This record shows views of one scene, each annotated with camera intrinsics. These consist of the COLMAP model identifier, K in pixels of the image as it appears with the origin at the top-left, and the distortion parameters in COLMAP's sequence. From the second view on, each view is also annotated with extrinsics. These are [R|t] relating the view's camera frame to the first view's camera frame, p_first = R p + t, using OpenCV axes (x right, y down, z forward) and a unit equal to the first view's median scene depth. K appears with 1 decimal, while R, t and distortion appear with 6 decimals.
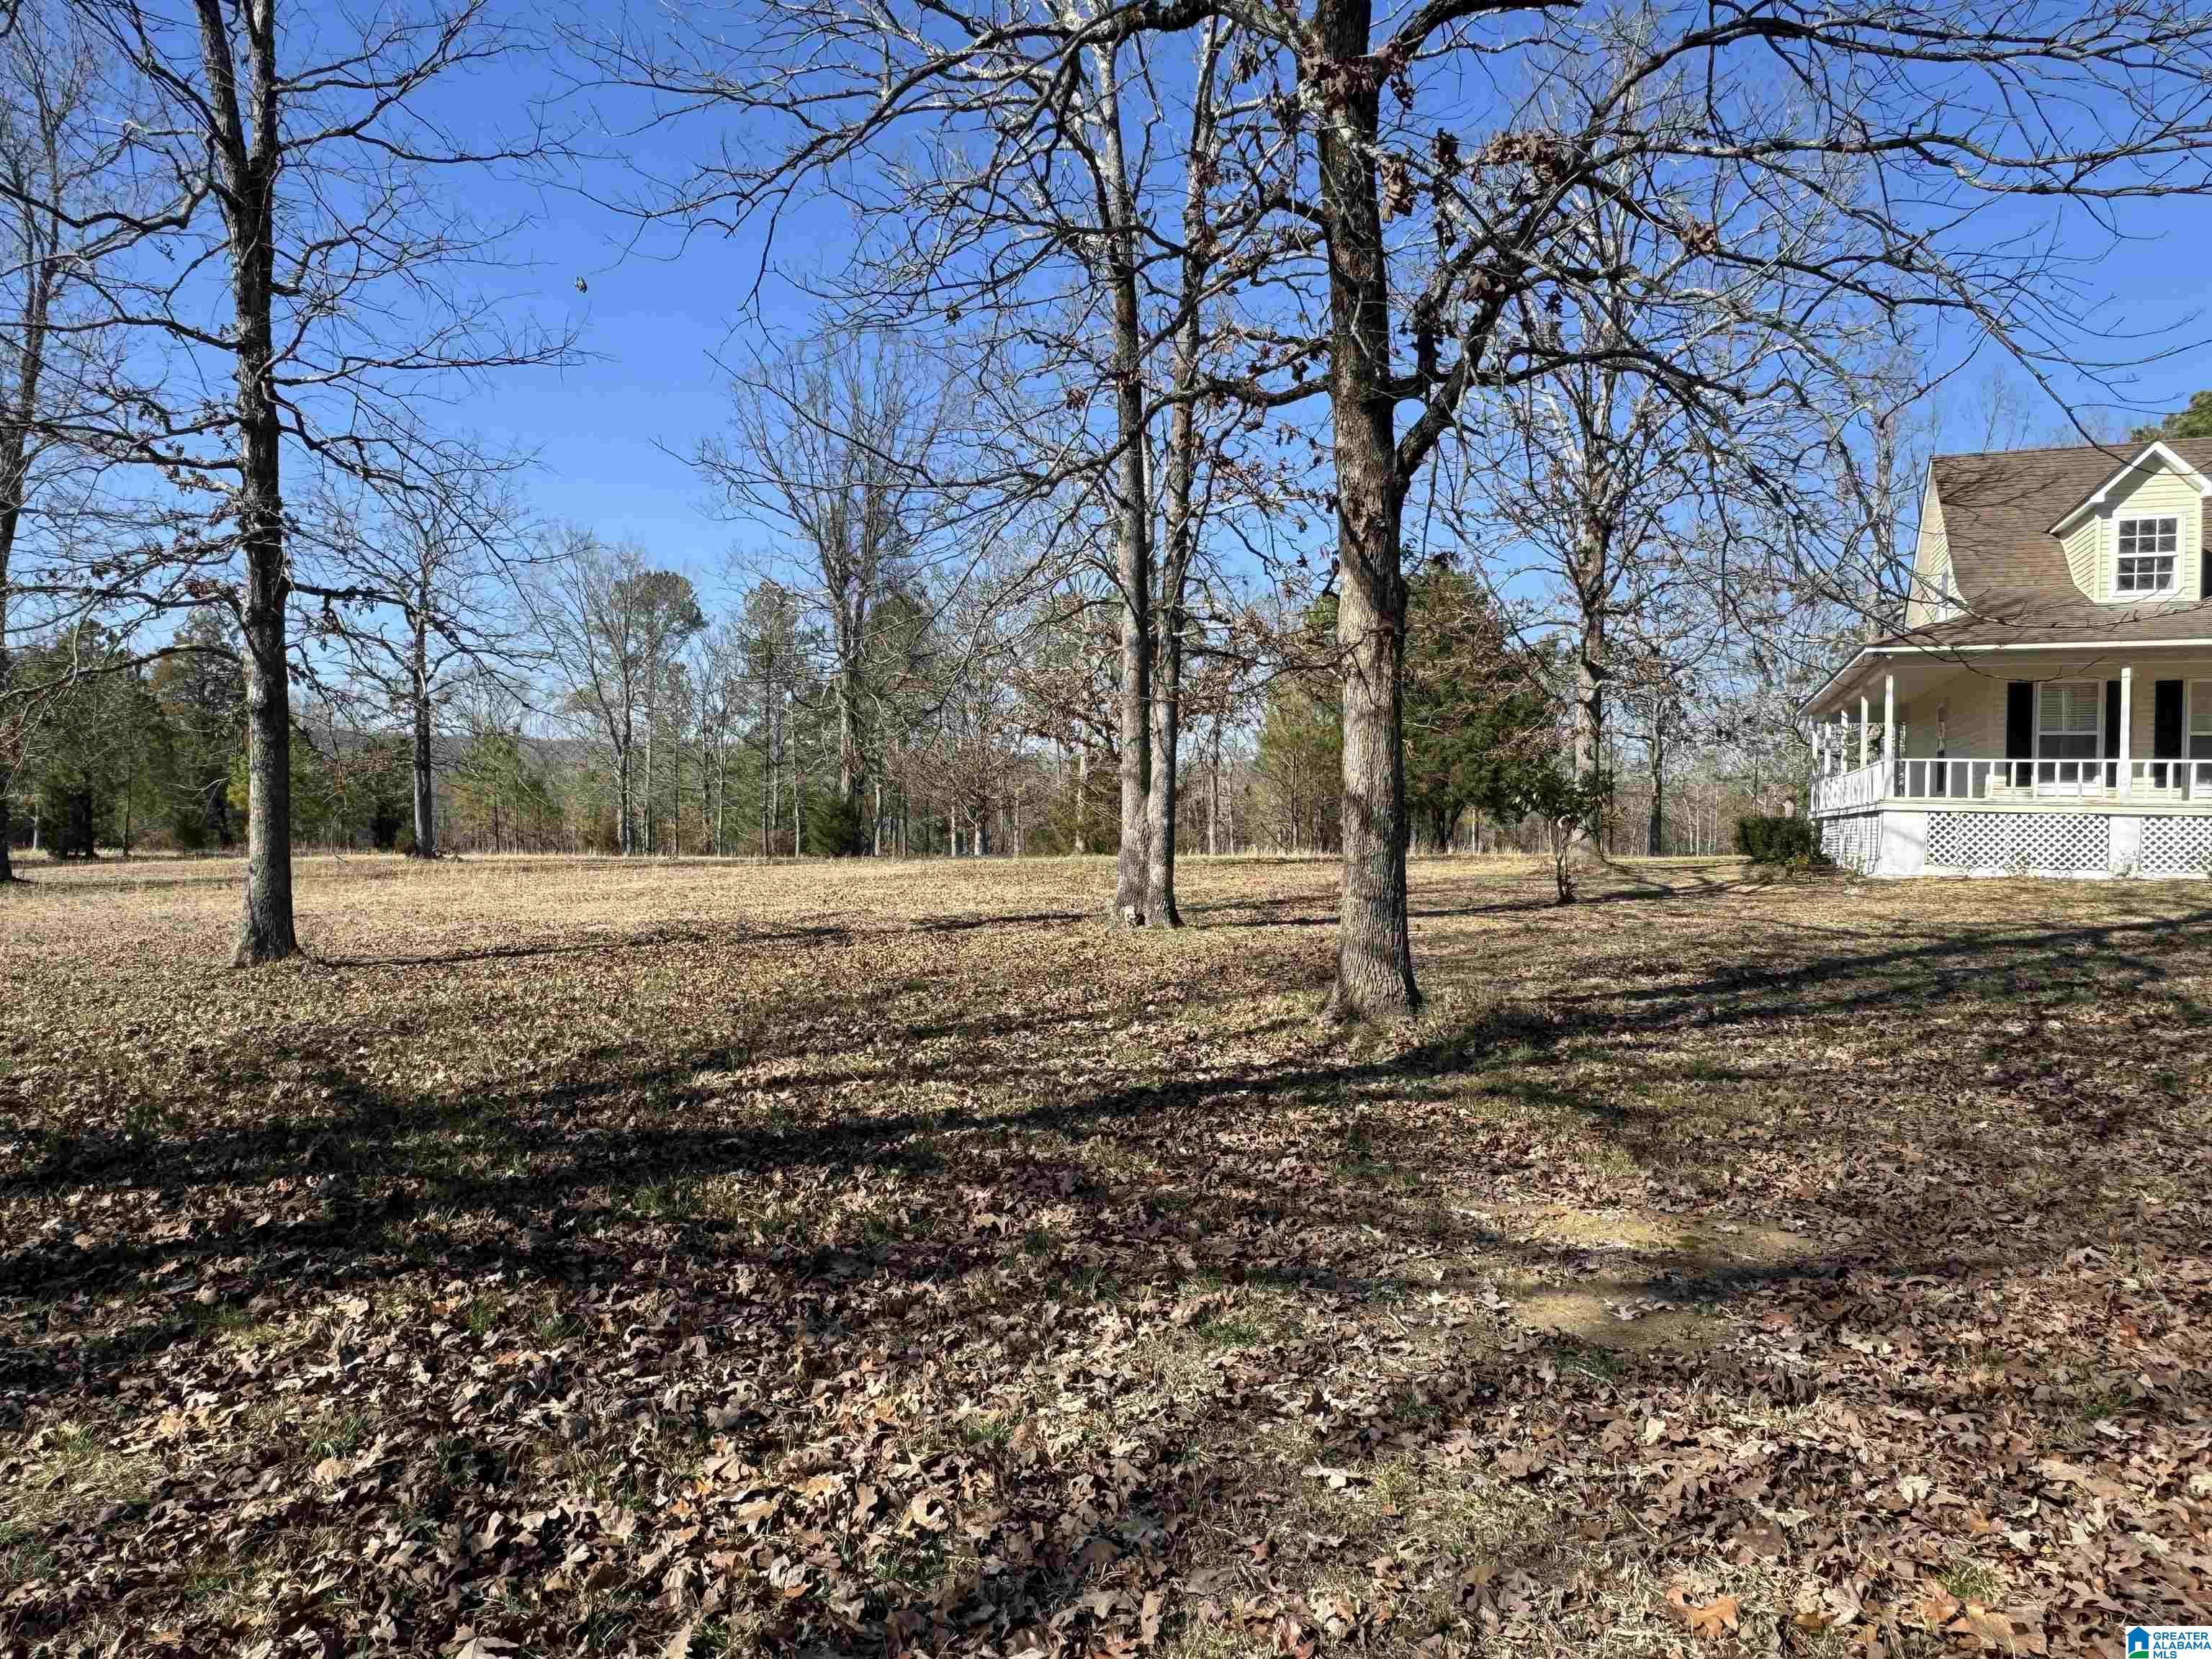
lens RADIAL K [[1403.2, 0, 1106.0], [0, 1403.2, 829.5], [0, 0, 1]] dist [-0.000211, 0.000940]
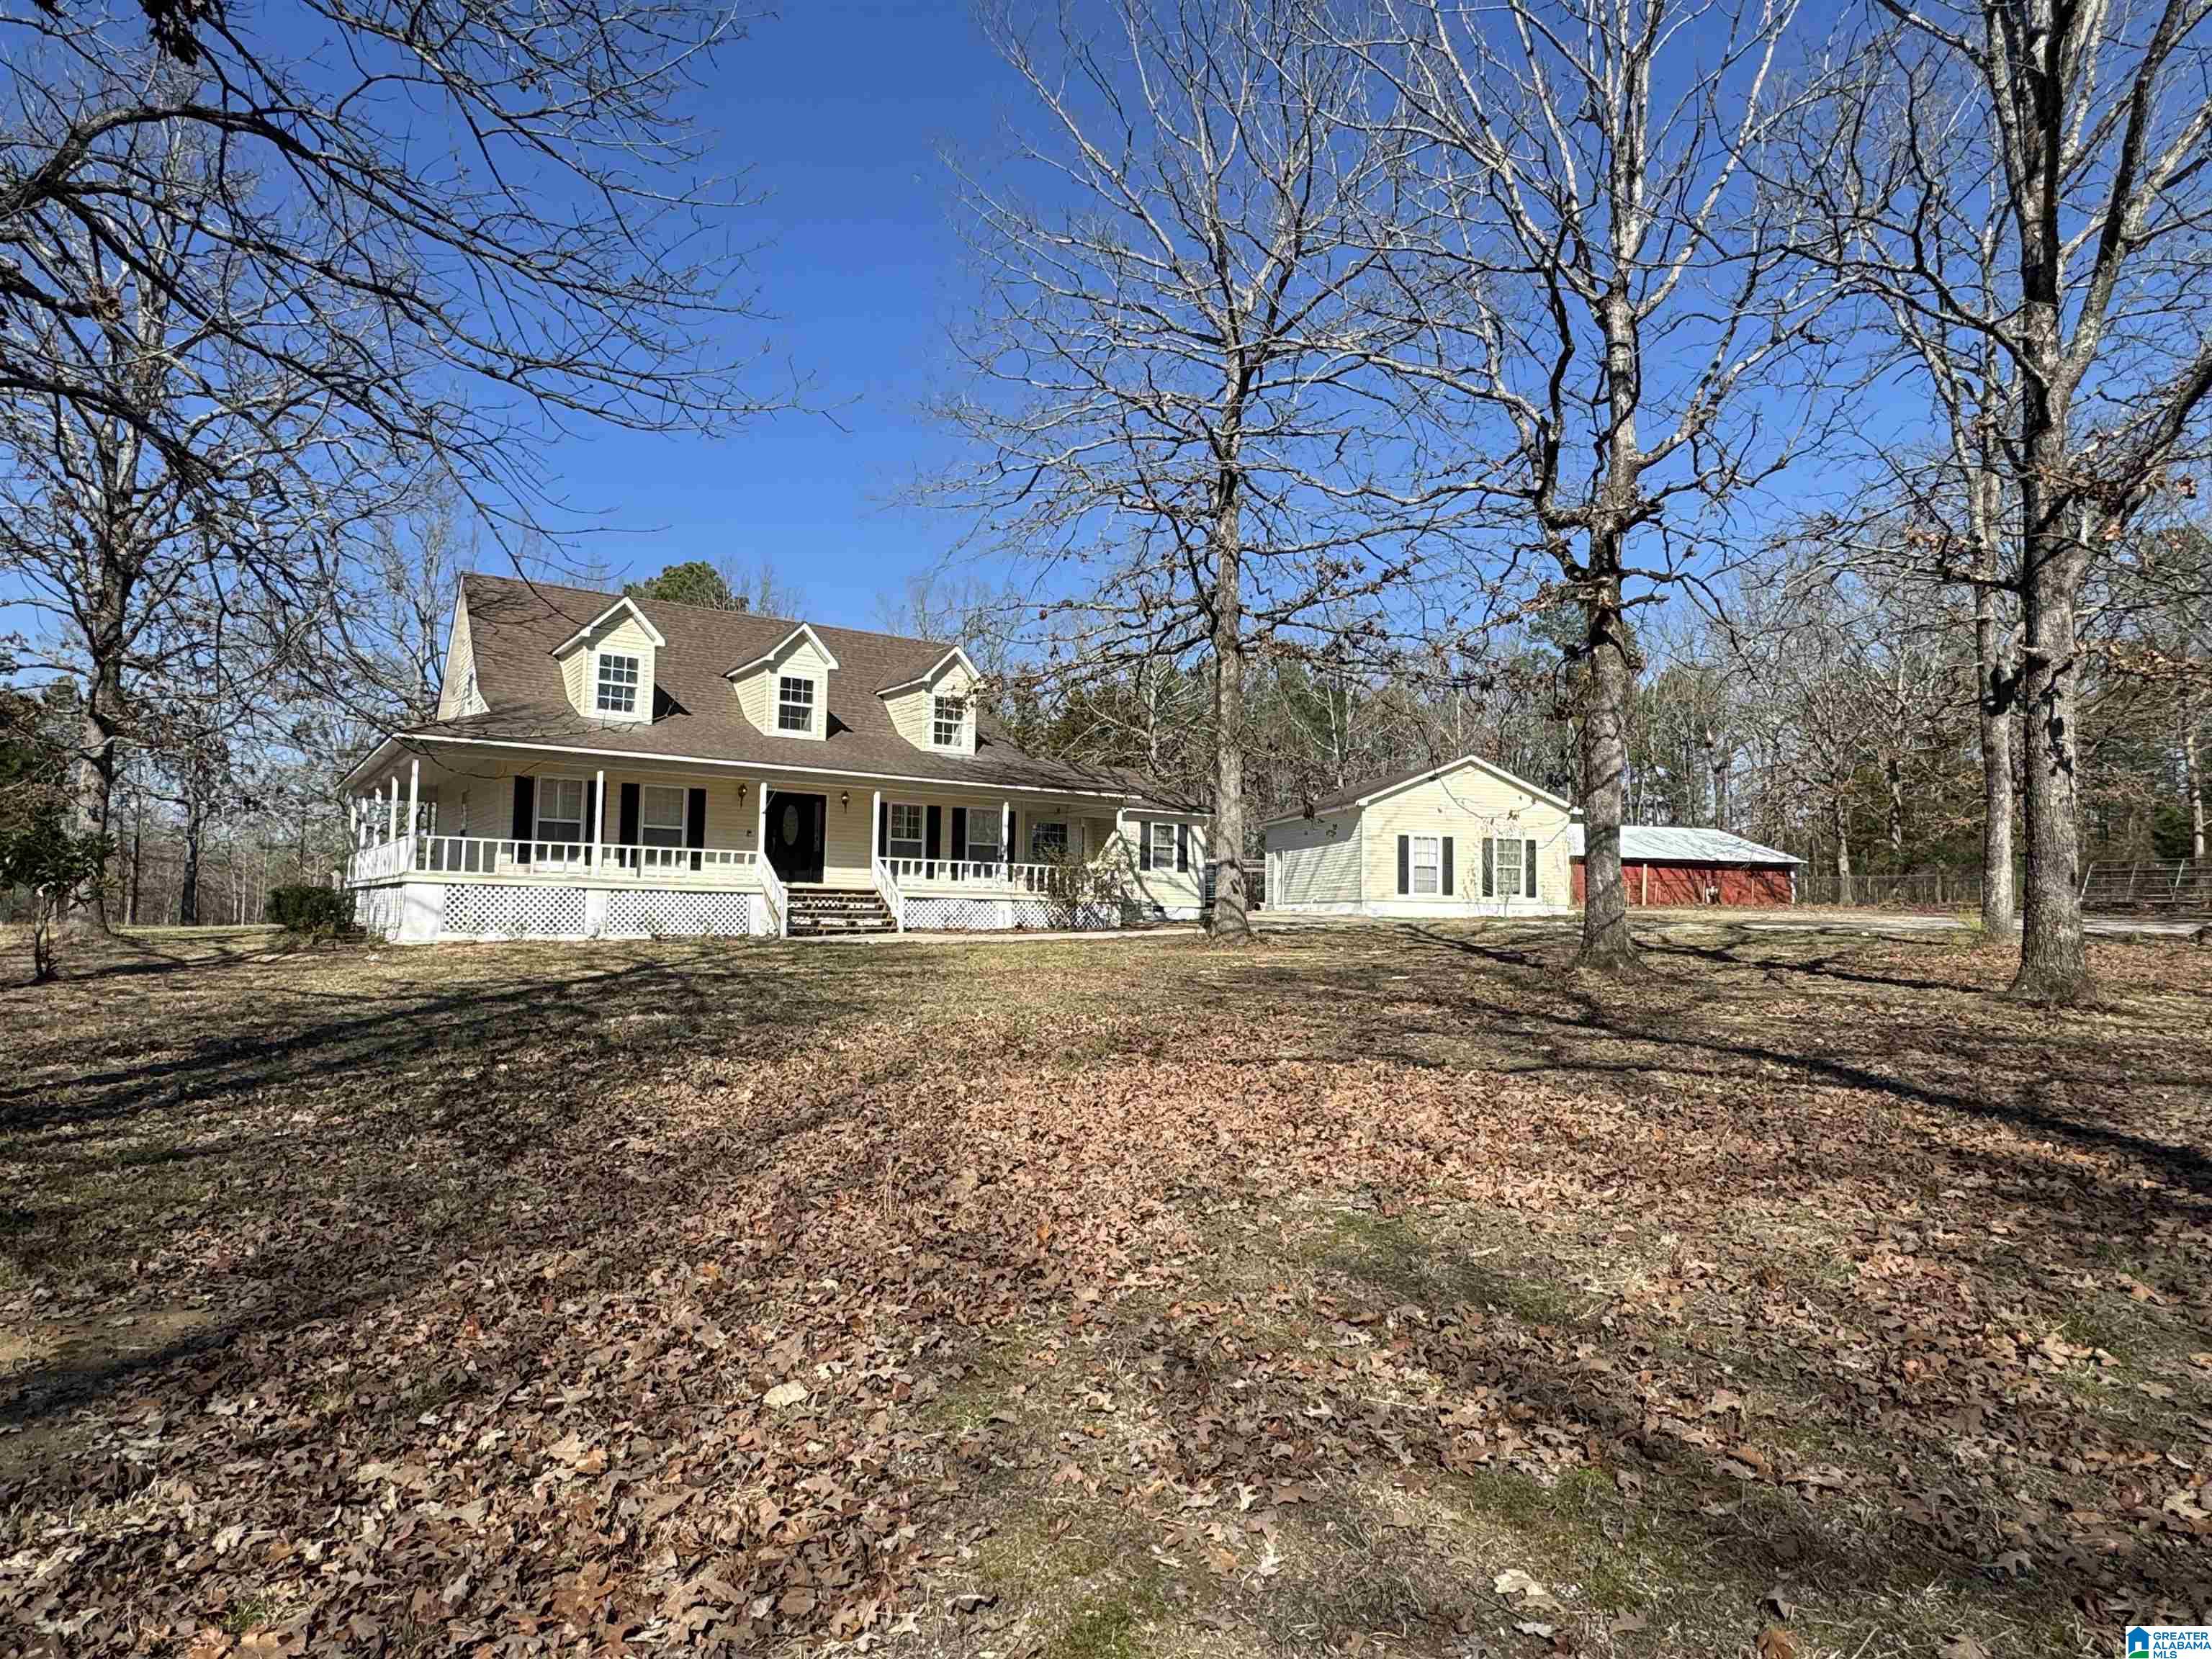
lens RADIAL K [[1301.2, 0, 1107.3], [0, 1301.2, 823.6], [0, 0, 1]] dist [-0.005244, 0.001835]
pose [[0.566778, 0.050439, 0.822325, 0.039783], [-0.004393, 0.998295, -0.058205, -0.003522], [-0.823859, 0.029376, 0.566033, -0.034198]]
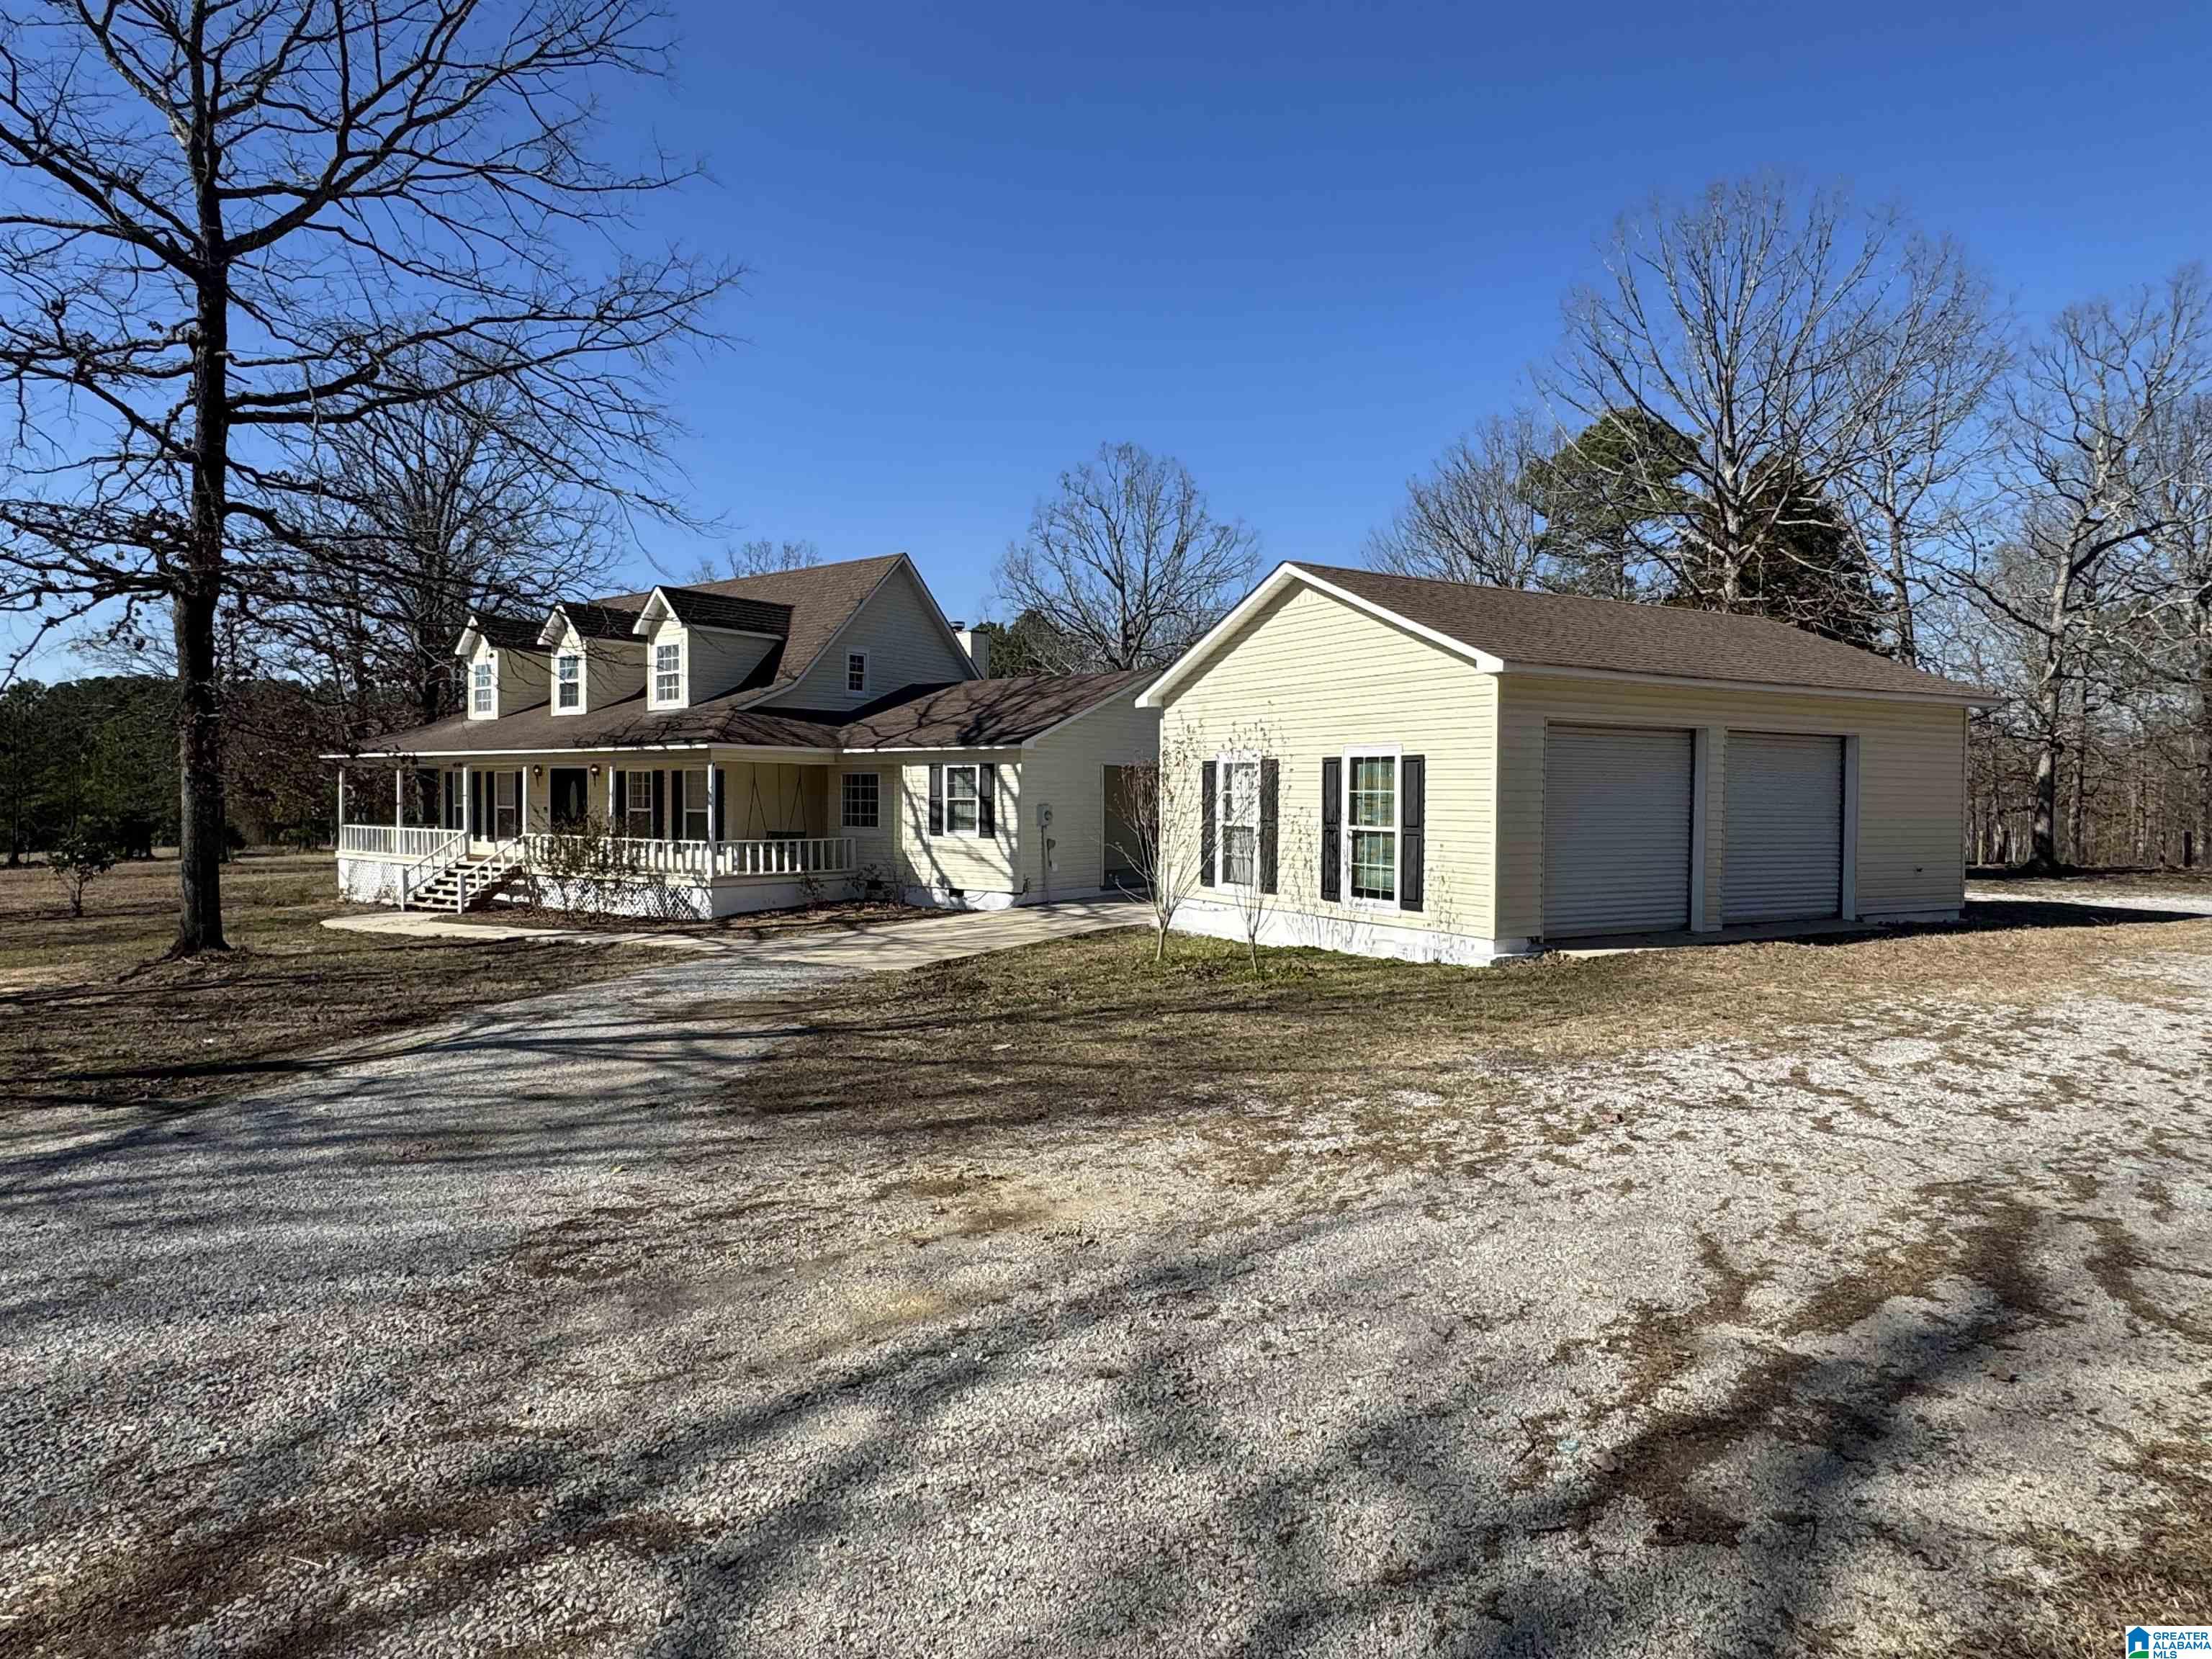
lens RADIAL K [[1301.2, 0, 1107.3], [0, 1301.2, 823.6], [0, 0, 1]] dist [-0.005244, 0.001835]
pose [[0.966560, -0.007701, -0.256325, 2.207957], [0.010979, 0.999875, 0.011361, -0.073929], [0.256206, -0.013795, 0.966524, -0.227001]]
